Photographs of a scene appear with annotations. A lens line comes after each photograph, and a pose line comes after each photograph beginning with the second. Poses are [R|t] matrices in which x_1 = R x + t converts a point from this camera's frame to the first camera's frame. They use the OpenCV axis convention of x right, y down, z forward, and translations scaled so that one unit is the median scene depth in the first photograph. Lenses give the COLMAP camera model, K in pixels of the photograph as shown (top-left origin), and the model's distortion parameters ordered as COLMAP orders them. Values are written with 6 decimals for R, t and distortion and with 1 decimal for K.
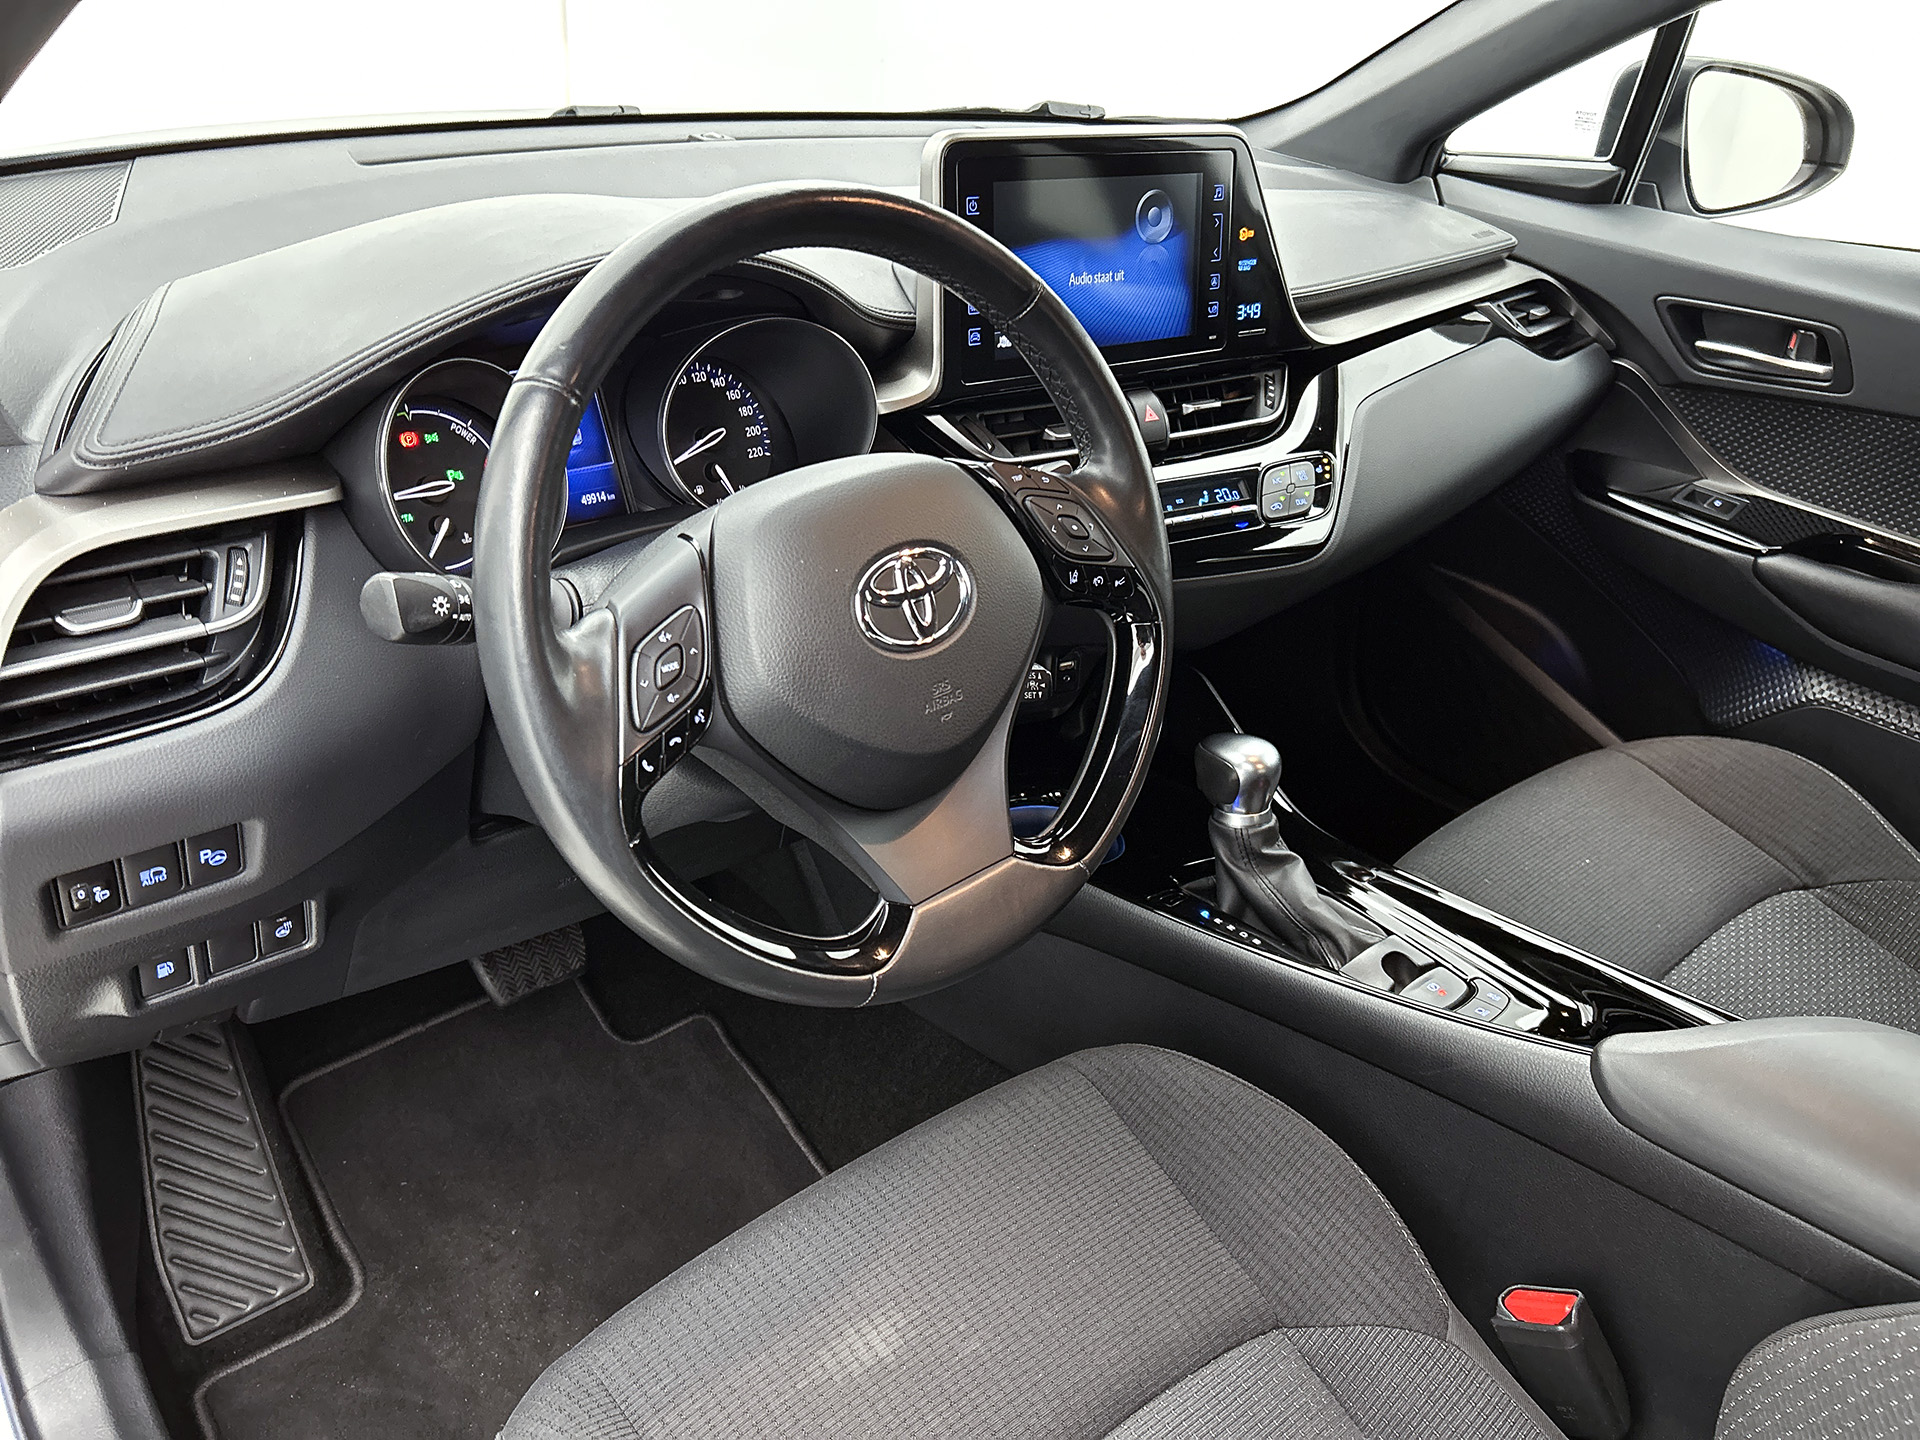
lens RADIAL K [[1445.2, 0, 960.0], [0, 1445.2, 720.0], [0, 0, 1]] dist [-0.000261, -0.003447]
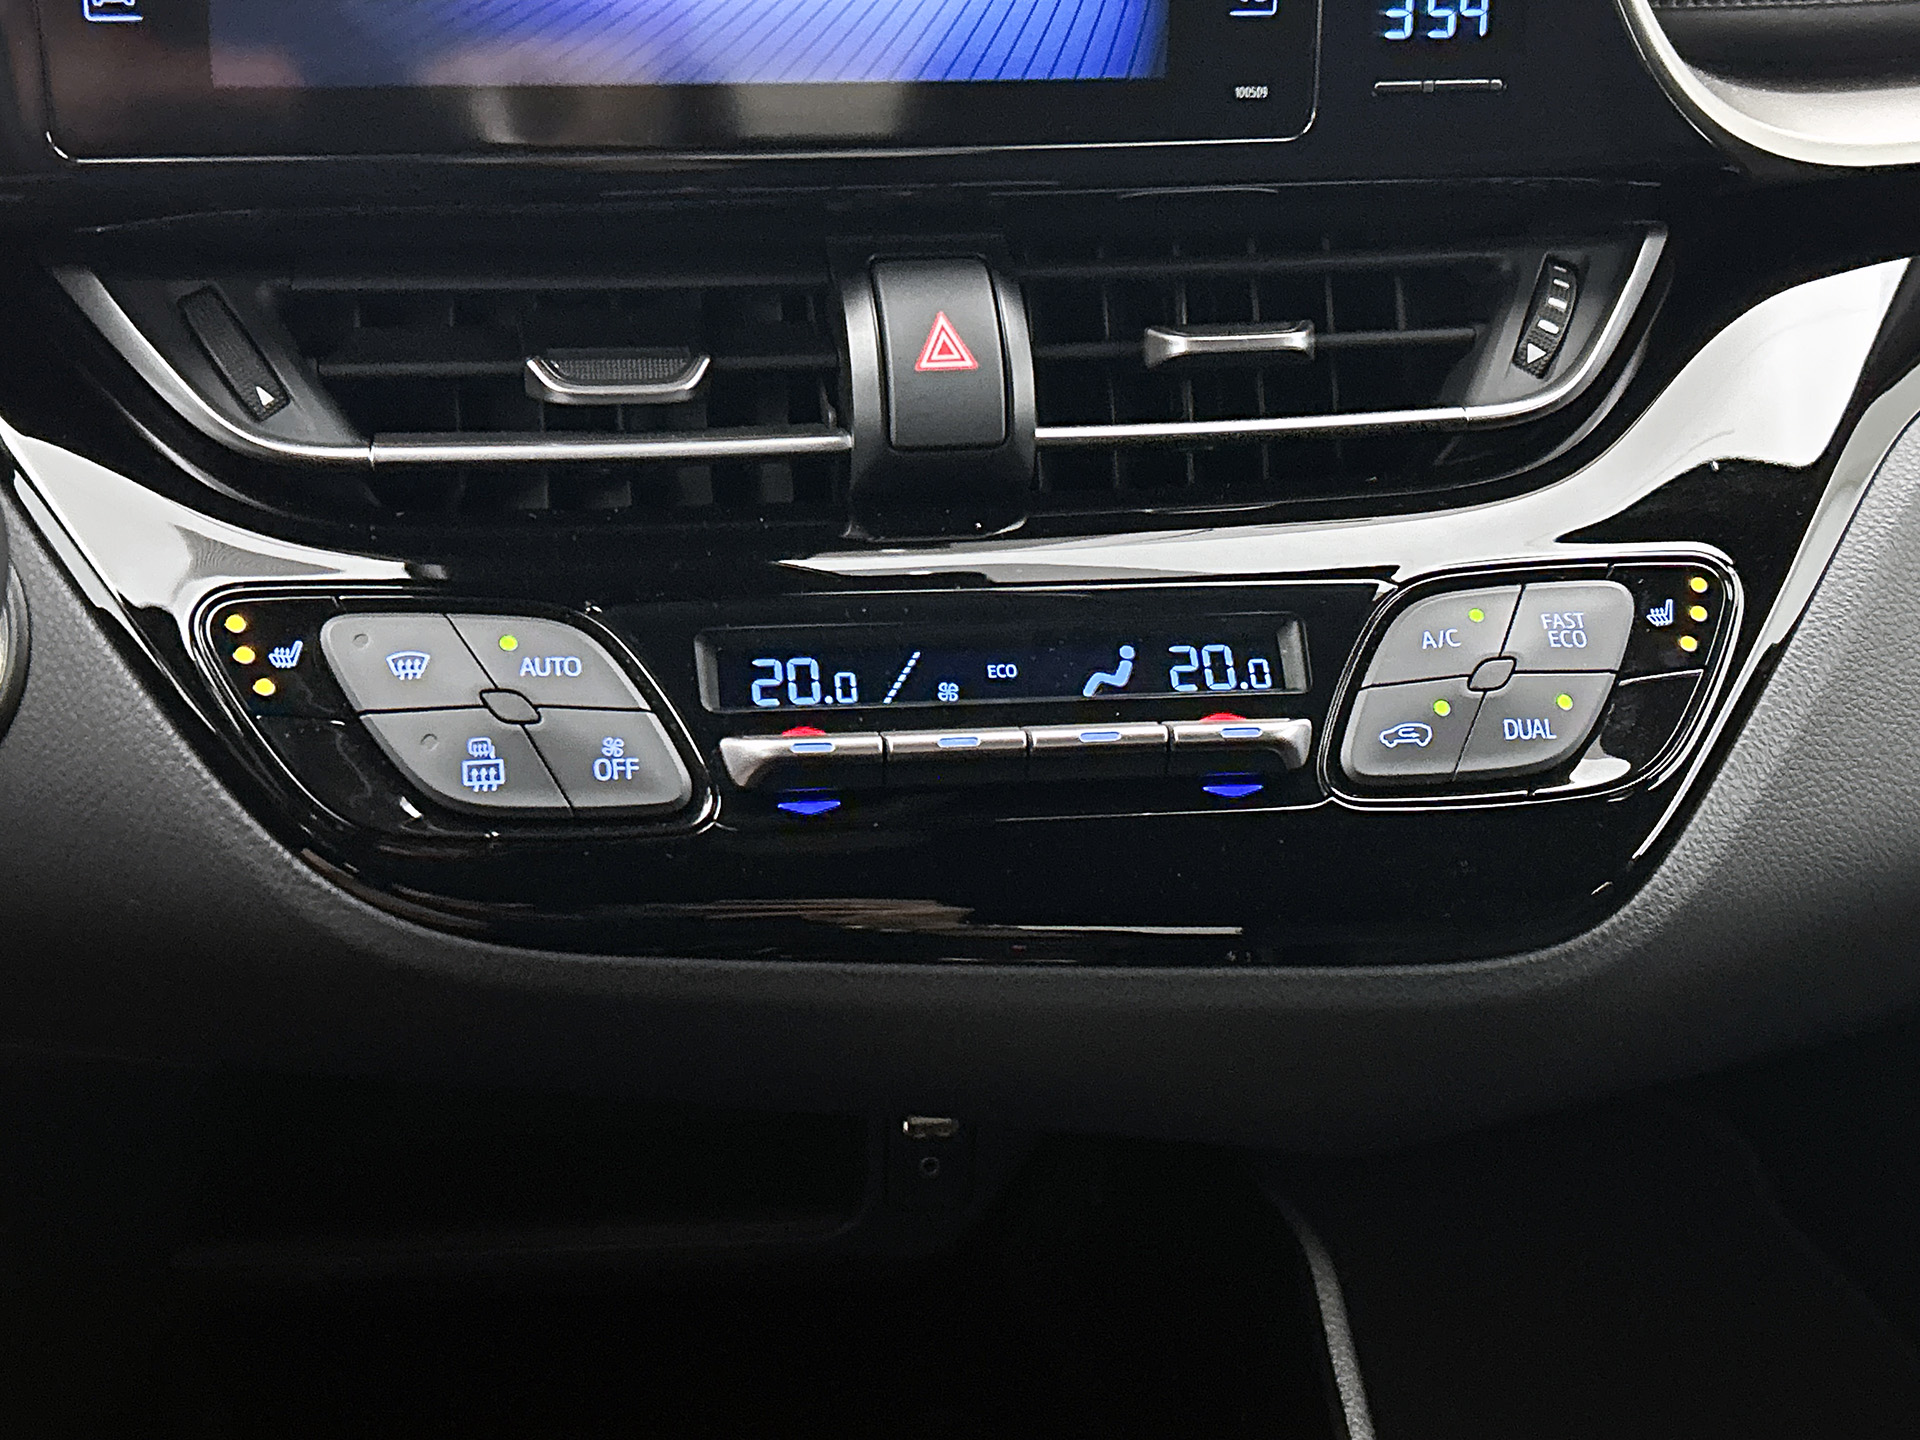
lens RADIAL K [[2514.5, 0, 934.5], [0, 2514.5, 715.5], [0, 0, 1]] dist [0.186199, -0.603944]
pose [[0.931044, 0.127726, -0.341824, 0.298183], [-0.156949, 0.985835, -0.059125, -0.111543], [0.329431, 0.108697, 0.937902, 0.545137]]
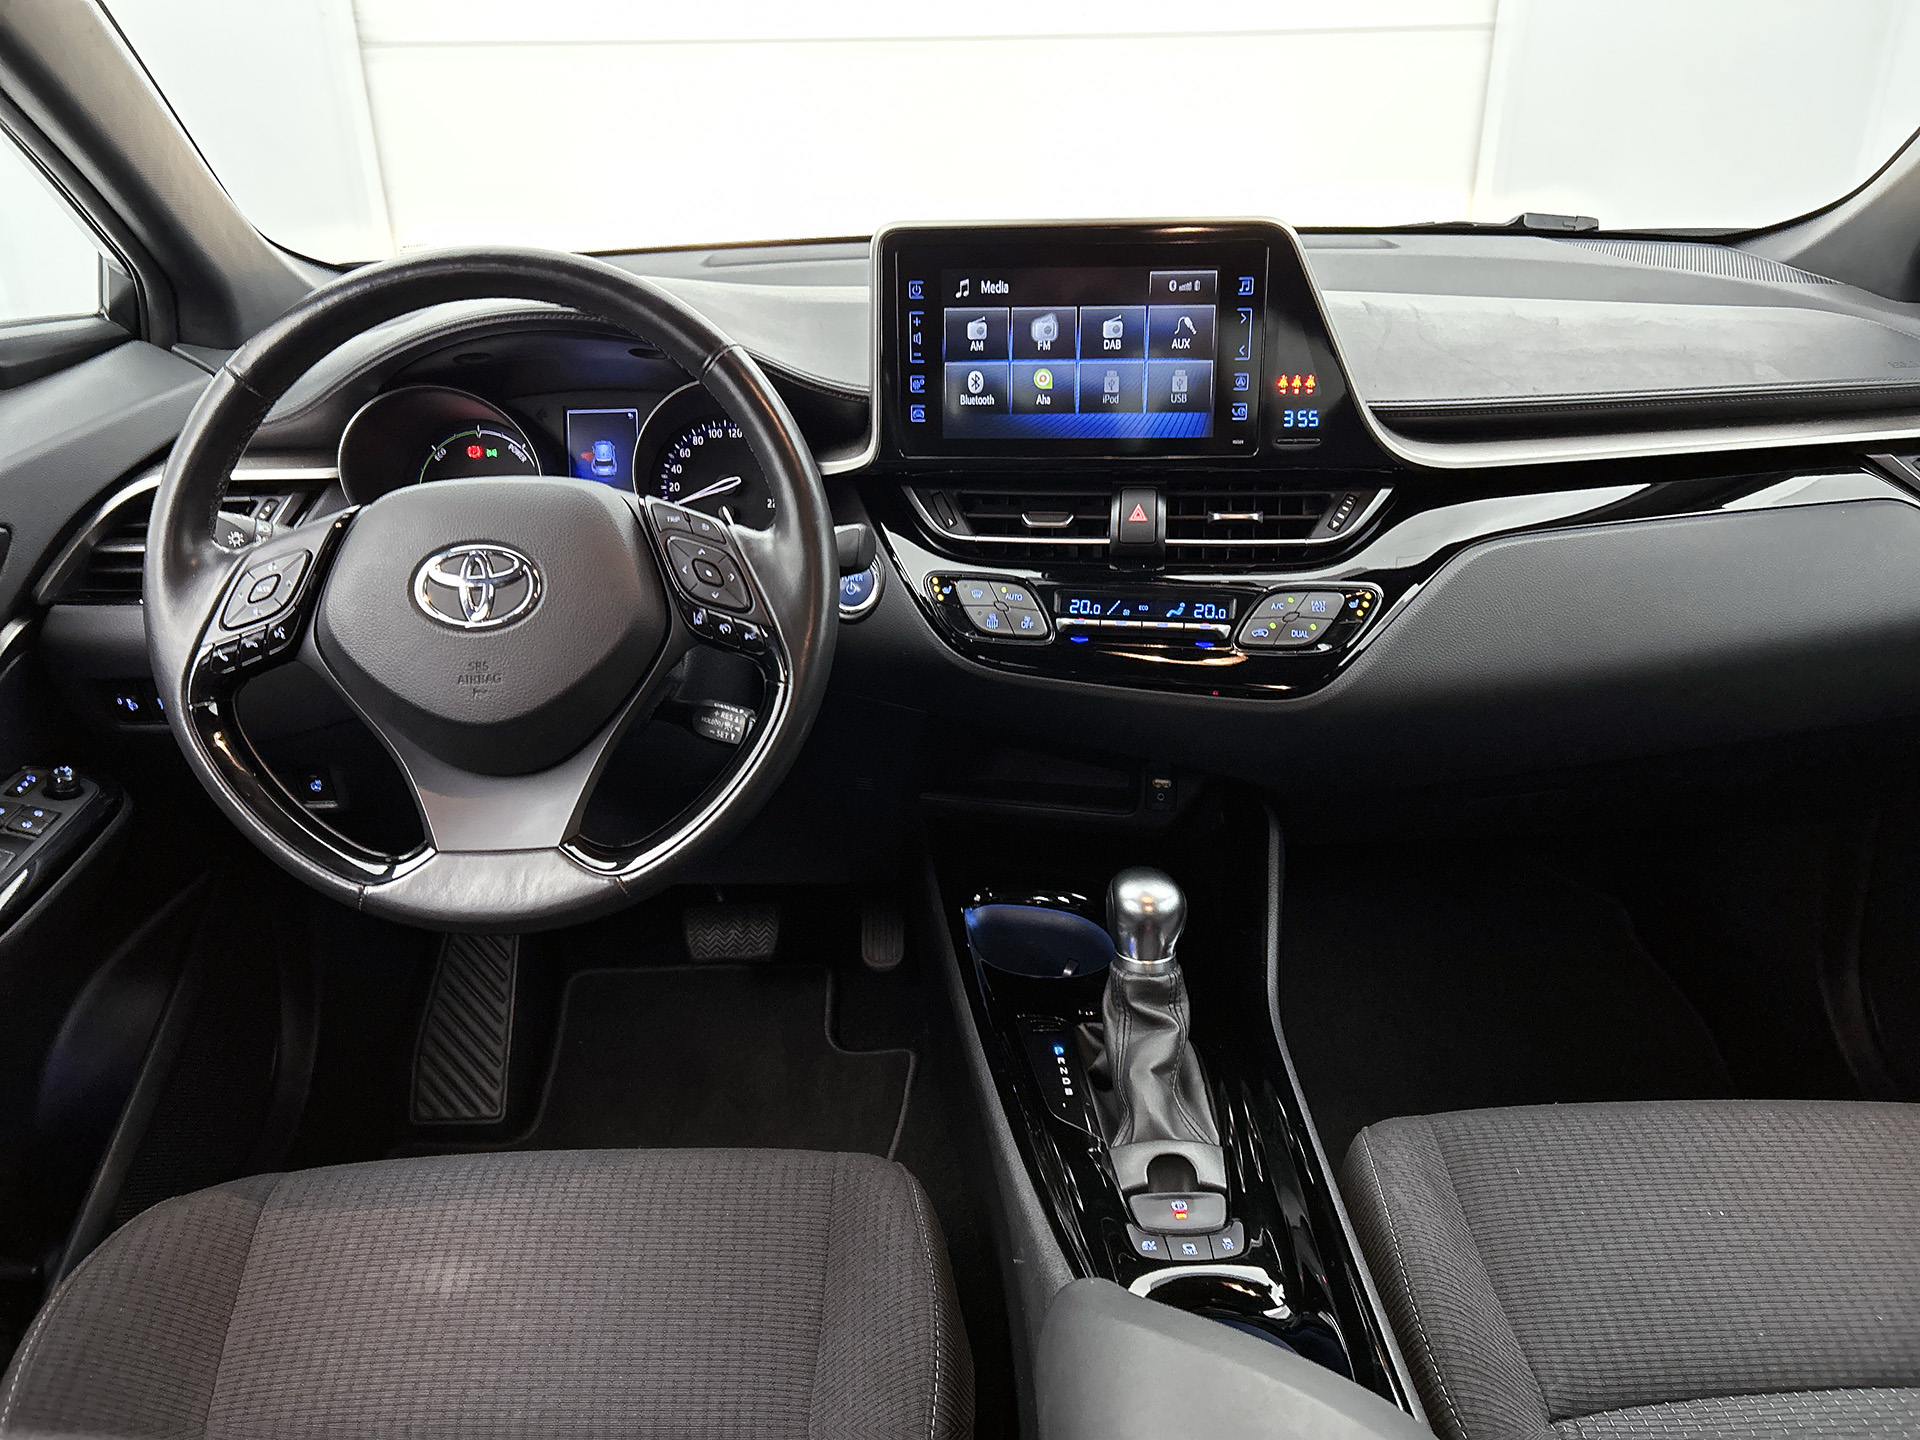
lens RADIAL K [[1425.8, 0, 960.0], [0, 1425.8, 720.0], [0, 0, 1]] dist [0.028631, -0.001621]
pose [[0.762882, 0.190953, -0.617695, 0.633005], [-0.248509, 0.968601, -0.007488, -0.044362], [0.596870, 0.159215, 0.786382, 0.213387]]
